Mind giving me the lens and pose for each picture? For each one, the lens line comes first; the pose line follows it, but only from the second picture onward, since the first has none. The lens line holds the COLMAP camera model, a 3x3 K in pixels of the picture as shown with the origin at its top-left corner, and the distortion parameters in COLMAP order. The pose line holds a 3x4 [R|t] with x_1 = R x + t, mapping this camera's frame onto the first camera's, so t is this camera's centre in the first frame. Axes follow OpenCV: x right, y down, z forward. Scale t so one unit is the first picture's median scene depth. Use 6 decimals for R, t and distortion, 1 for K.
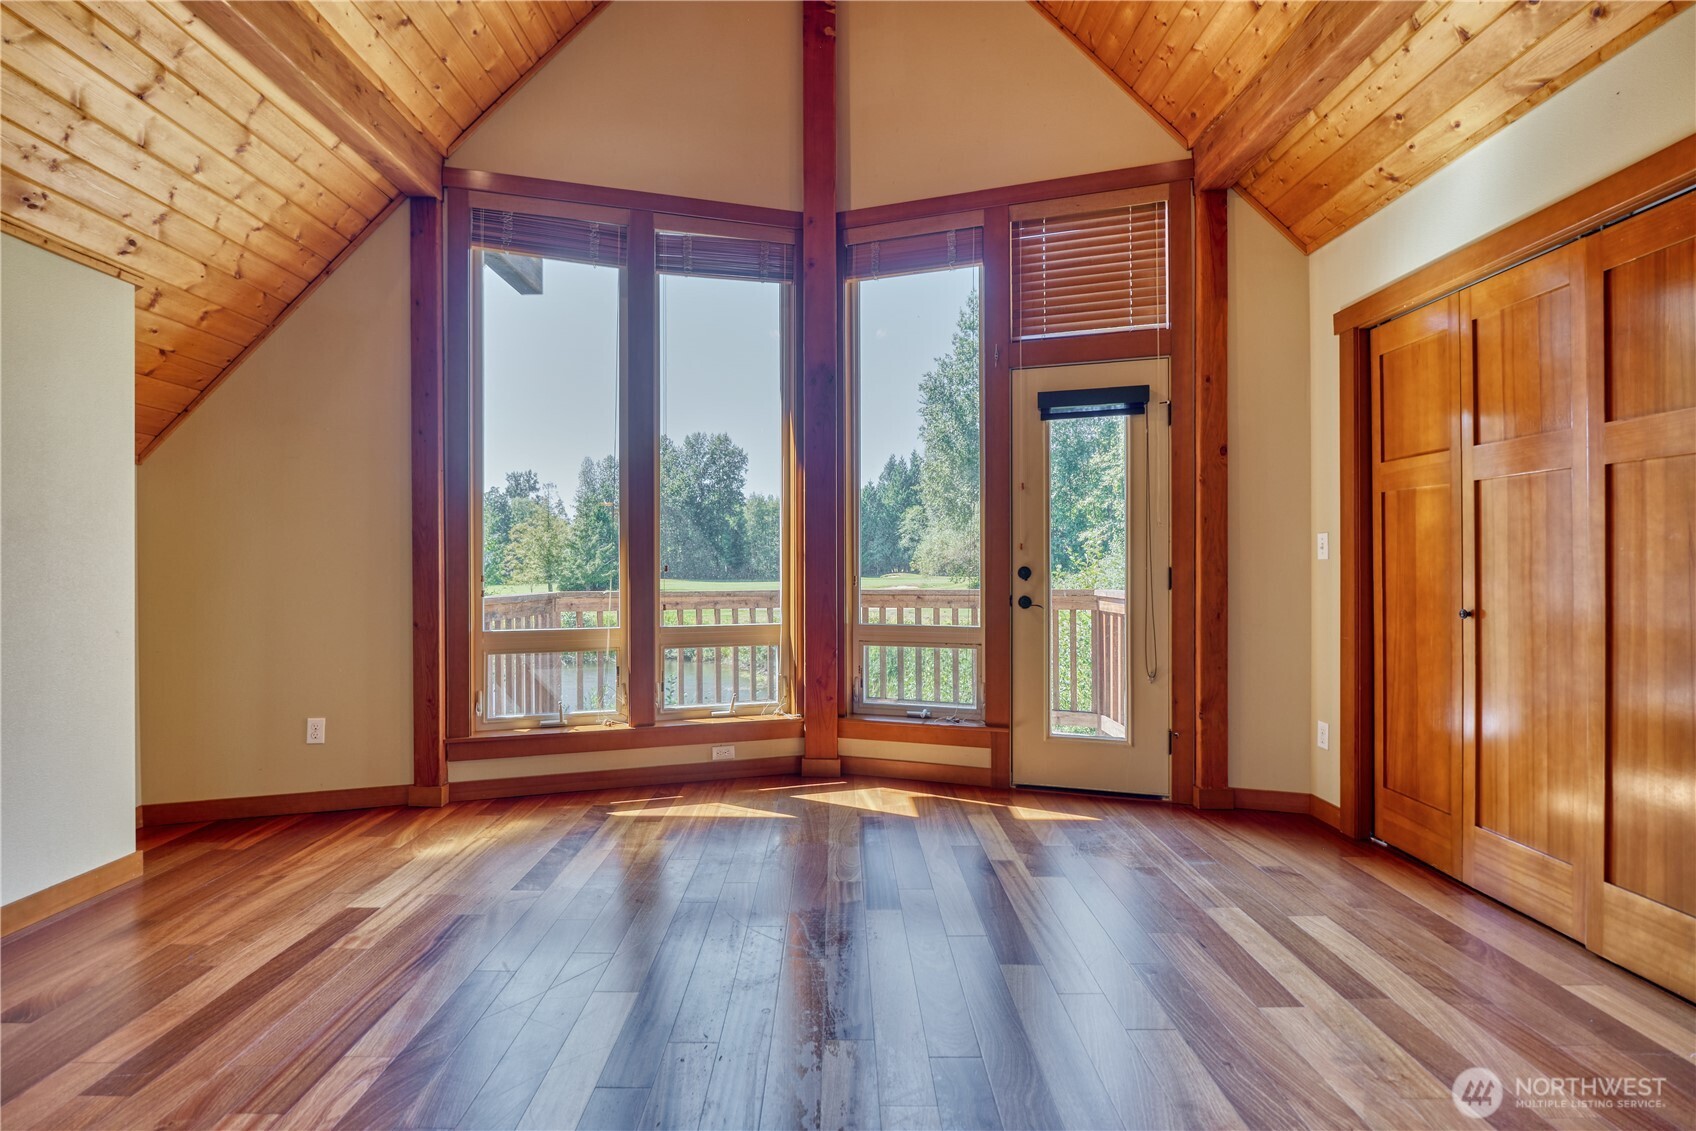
lens RADIAL K [[777.1, 0, 831.5], [0, 777.1, 563.4], [0, 0, 1]] dist [-0.006392, -0.000631]
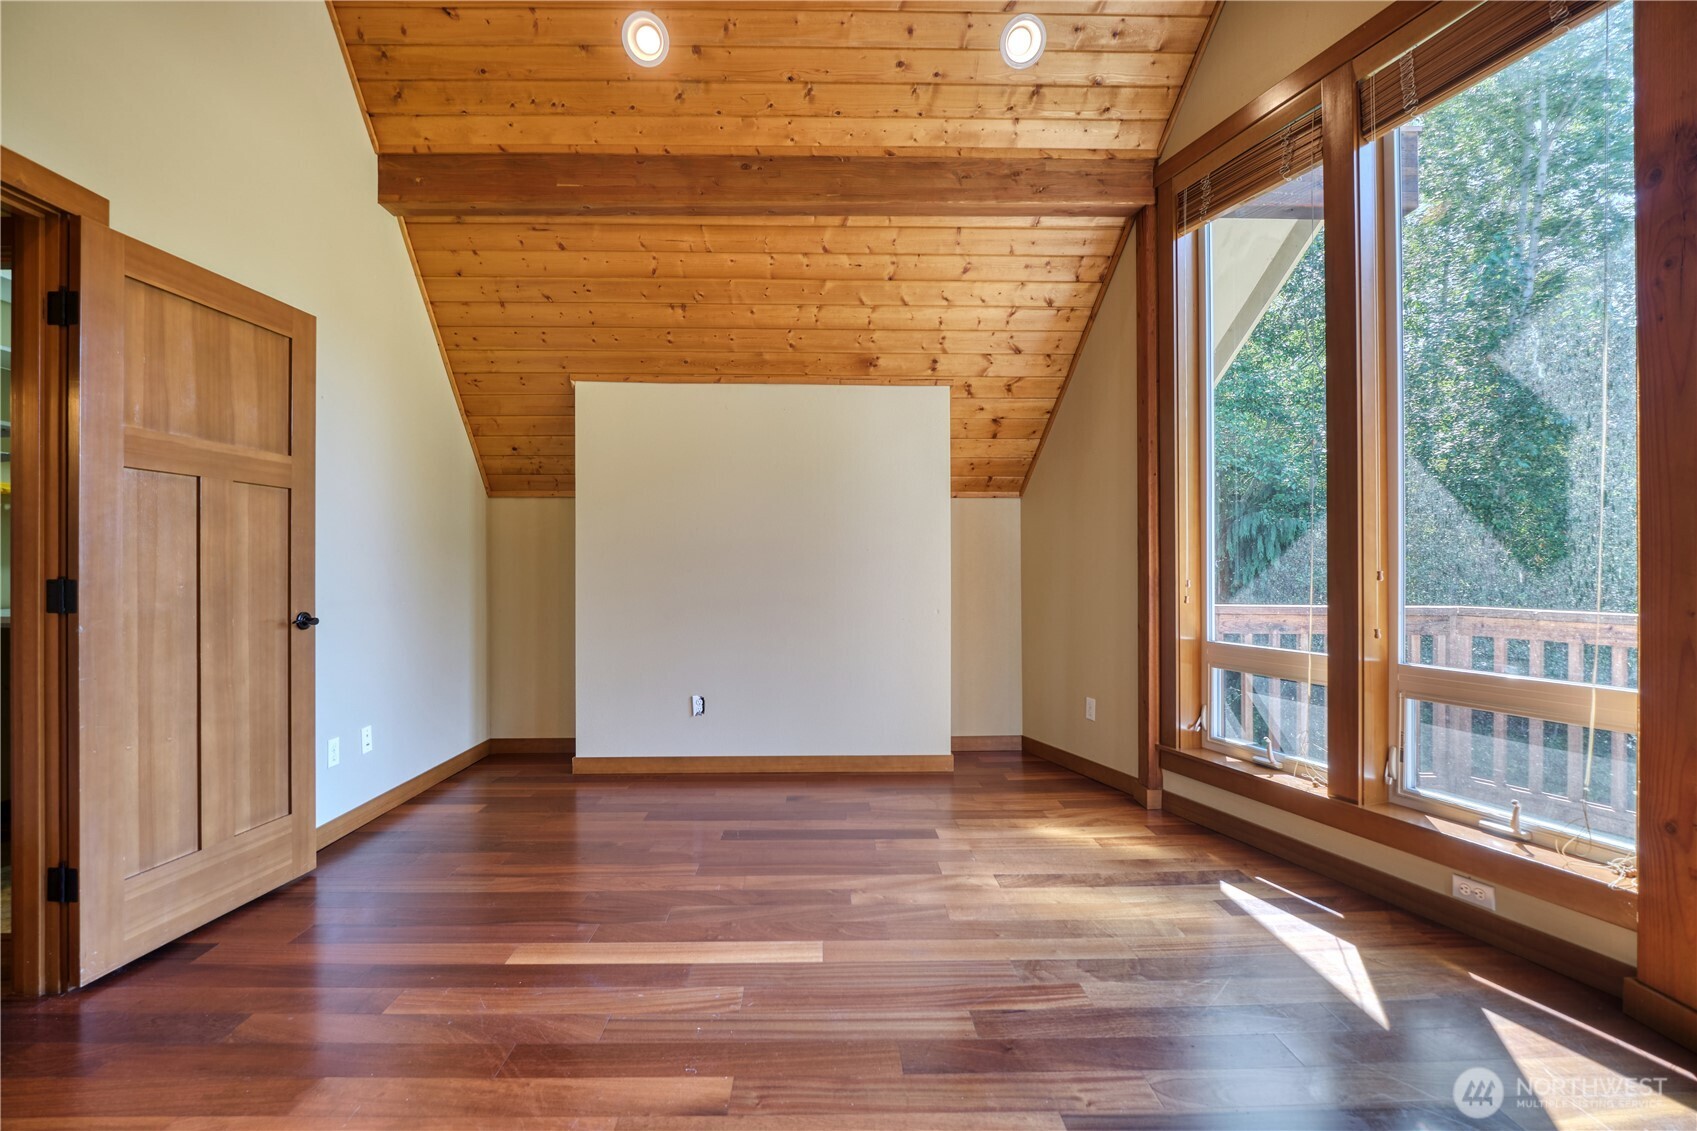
lens RADIAL K [[759.1, 0, 827.4], [0, 759.1, 565.6], [0, 0, 1]] dist [-0.005464, -0.005841]
pose [[0.019240, 0.001274, -0.999814, 0.454209], [0.000833, 0.999999, 0.001290, -0.003584], [0.999815, -0.000858, 0.019239, 0.549974]]
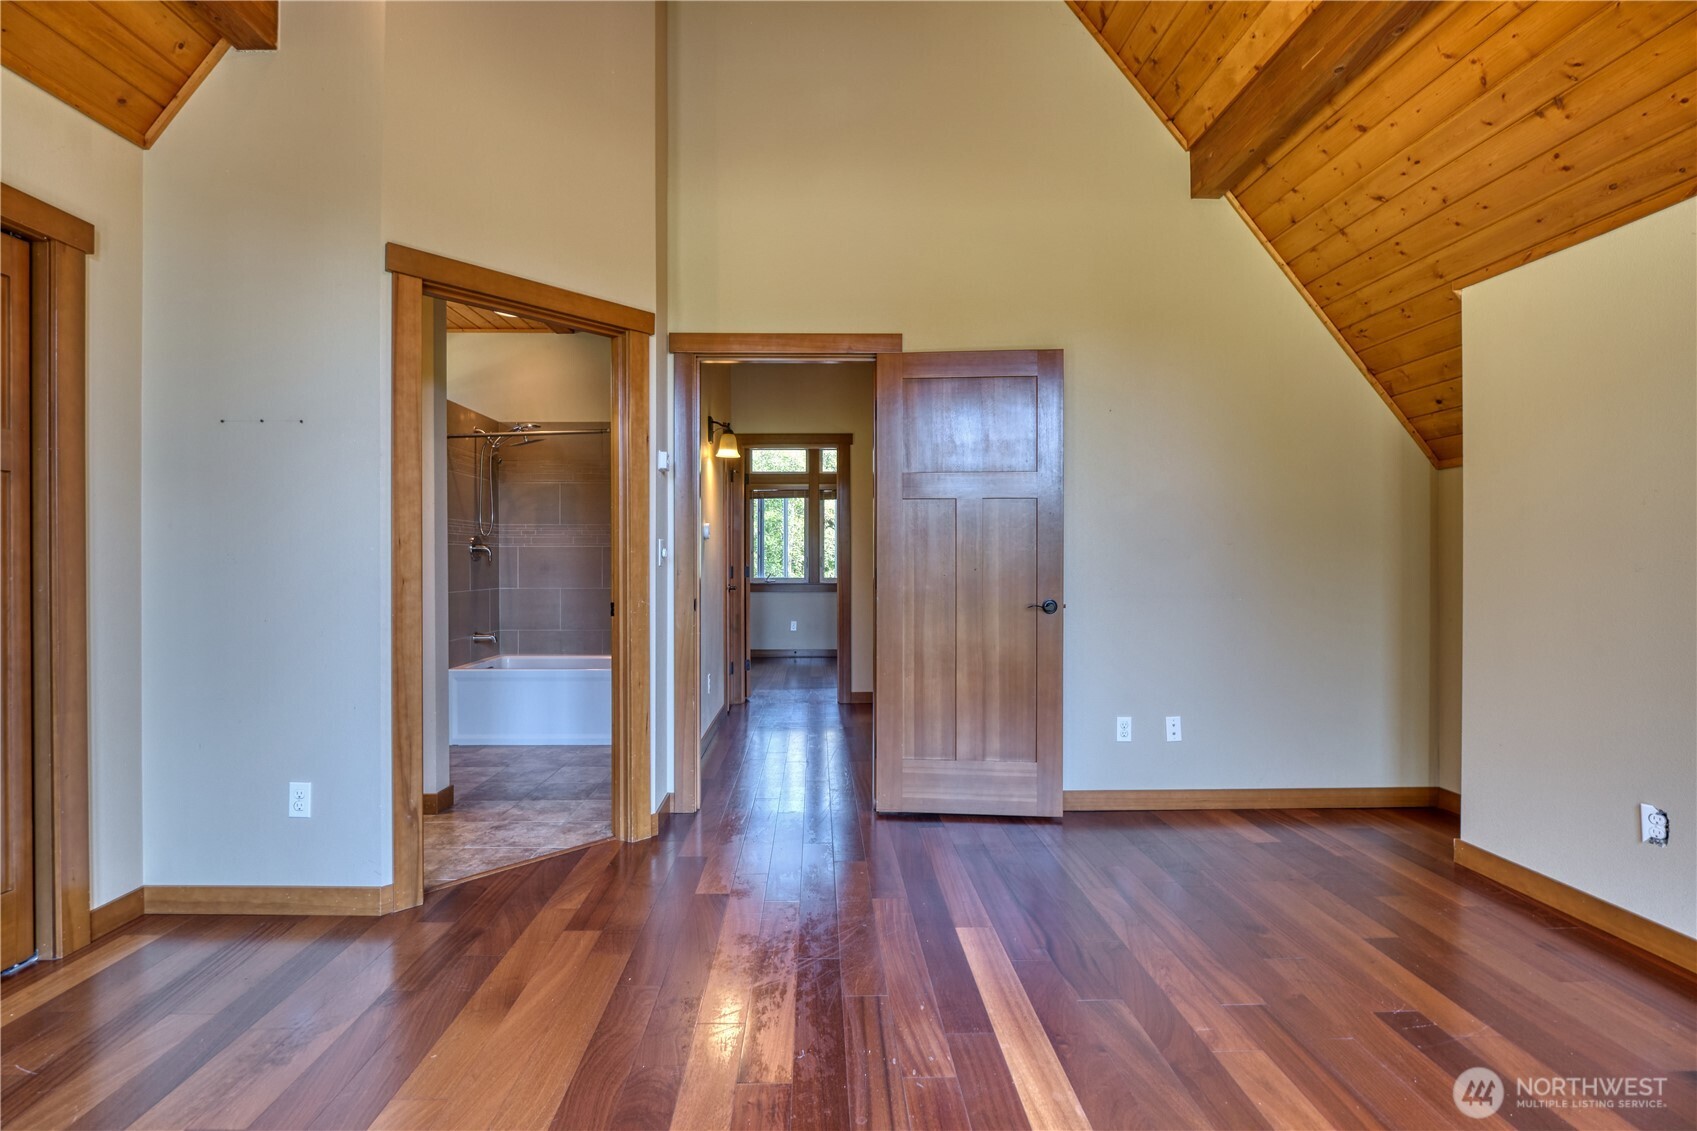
lens RADIAL K [[773.3, 0, 832.9], [0, 773.3, 560.7], [0, 0, 1]] dist [-0.007667, -0.000642]
pose [[-0.999599, 0.005739, -0.027745, -0.020975], [0.005681, 0.999982, 0.002170, -0.006323], [0.027757, 0.002011, -0.999613, 0.961046]]
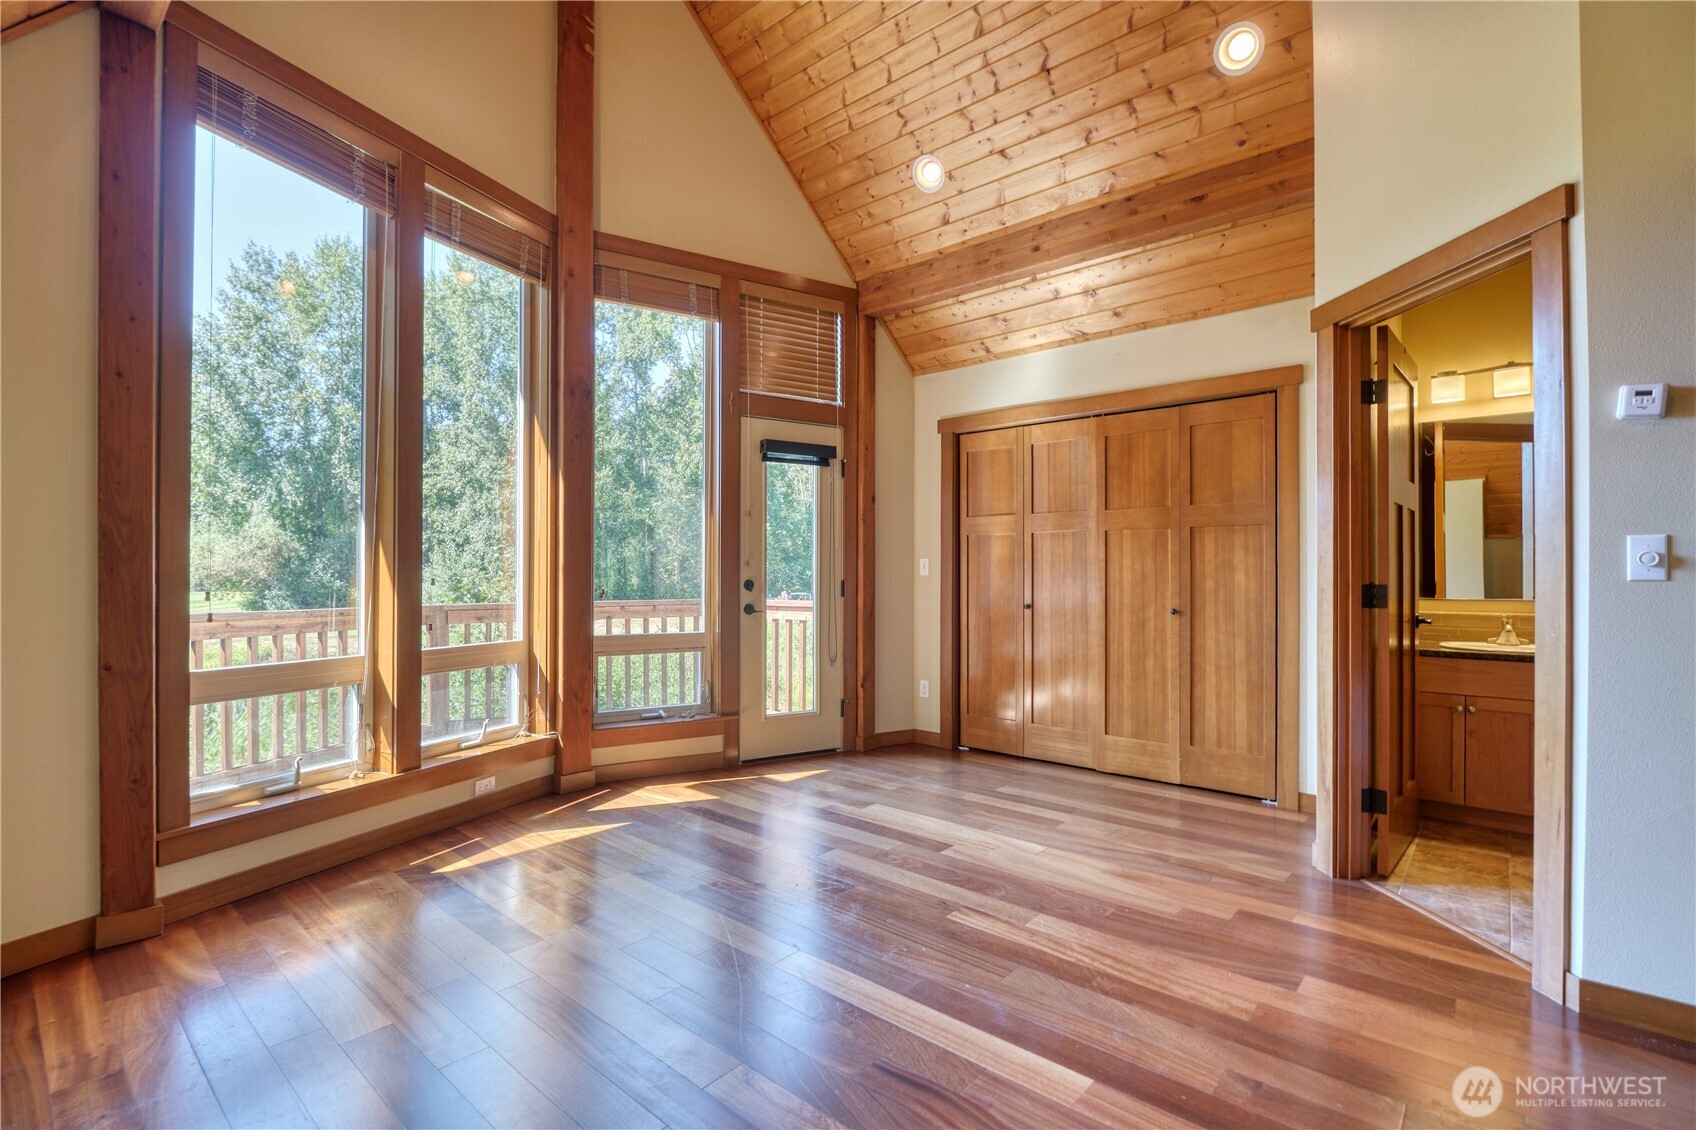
lens RADIAL K [[773.2, 0, 823.1], [0, 773.2, 571.4], [0, 0, 1]] dist [-0.003629, -0.000982]
pose [[0.660822, 0.009014, 0.750488, -0.607208], [-0.004130, 0.999956, -0.008373, 0.000262], [-0.750531, 0.002433, 0.660831, 0.120538]]
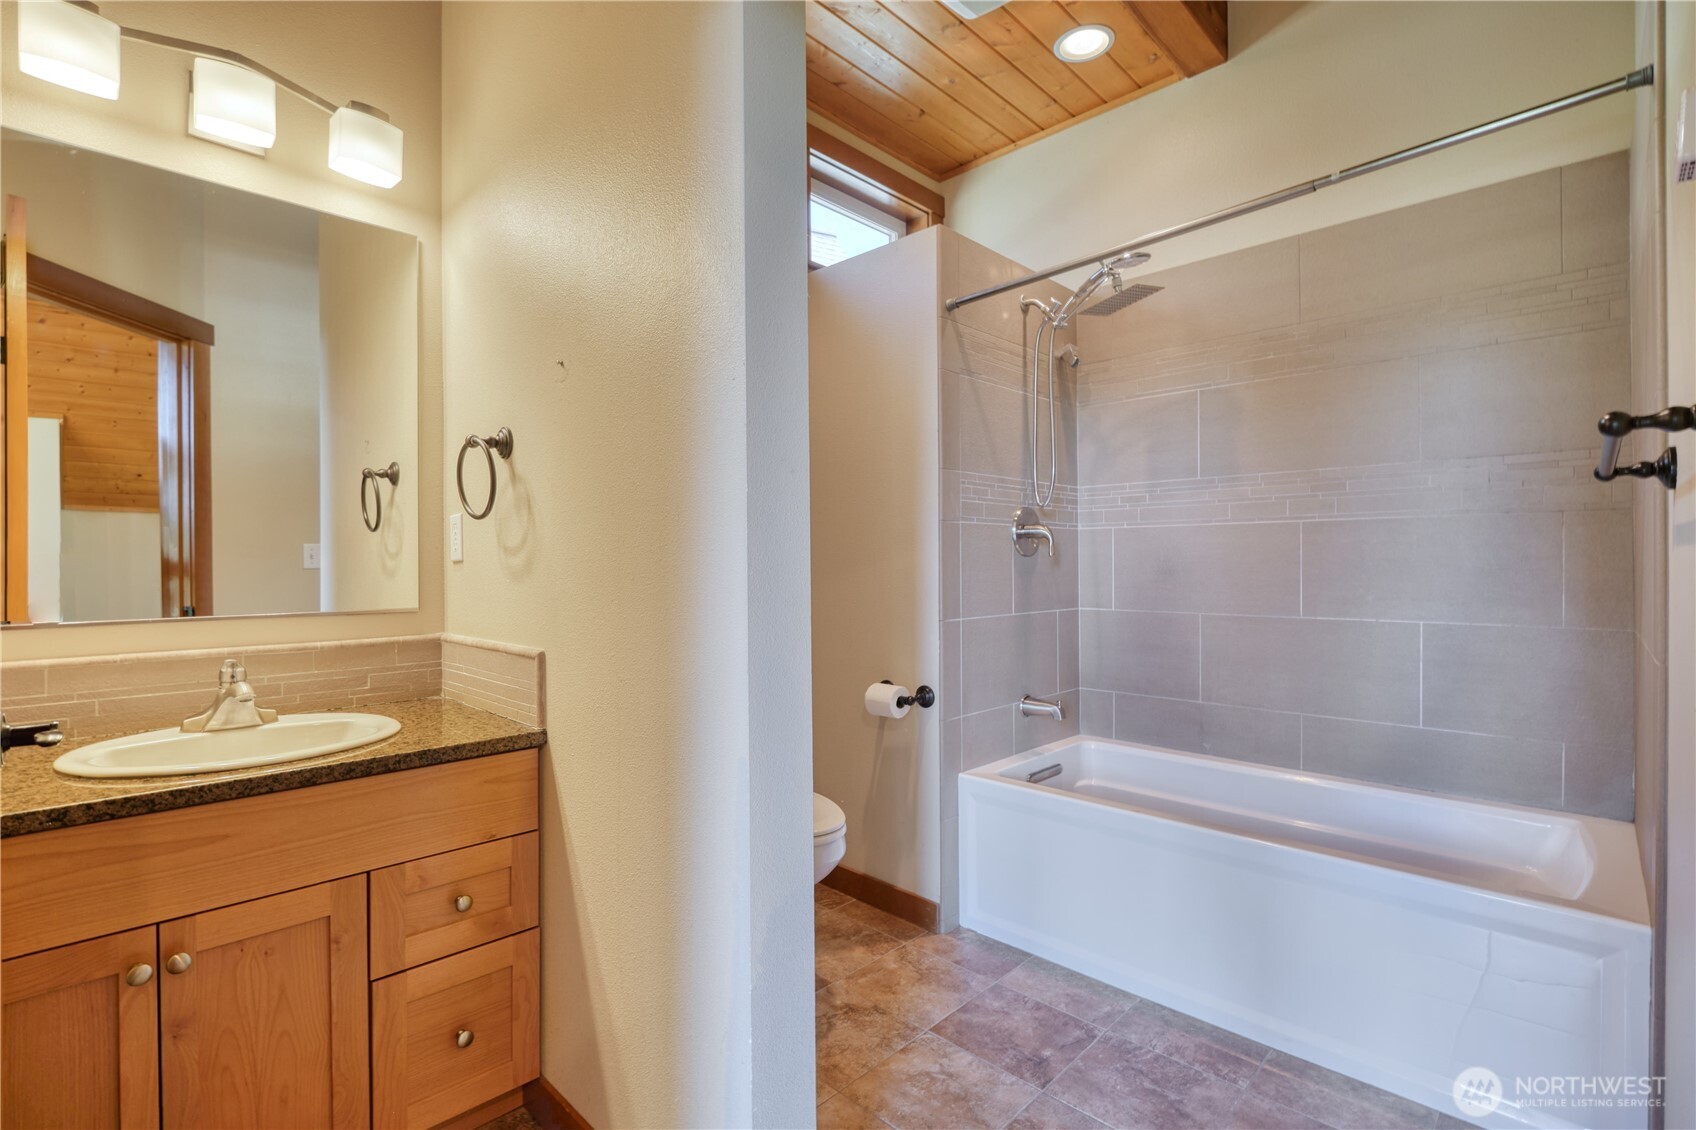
lens RADIAL K [[780.8, 0, 815.2], [0, 780.8, 563.0], [0, 0, 1]] dist [-0.008629, -0.000541]
pose [[-0.707187, 0.006765, 0.706994, 0.215505], [0.009337, 0.999956, -0.000229, -0.001850], [-0.706965, 0.006439, -0.707220, 0.187005]]
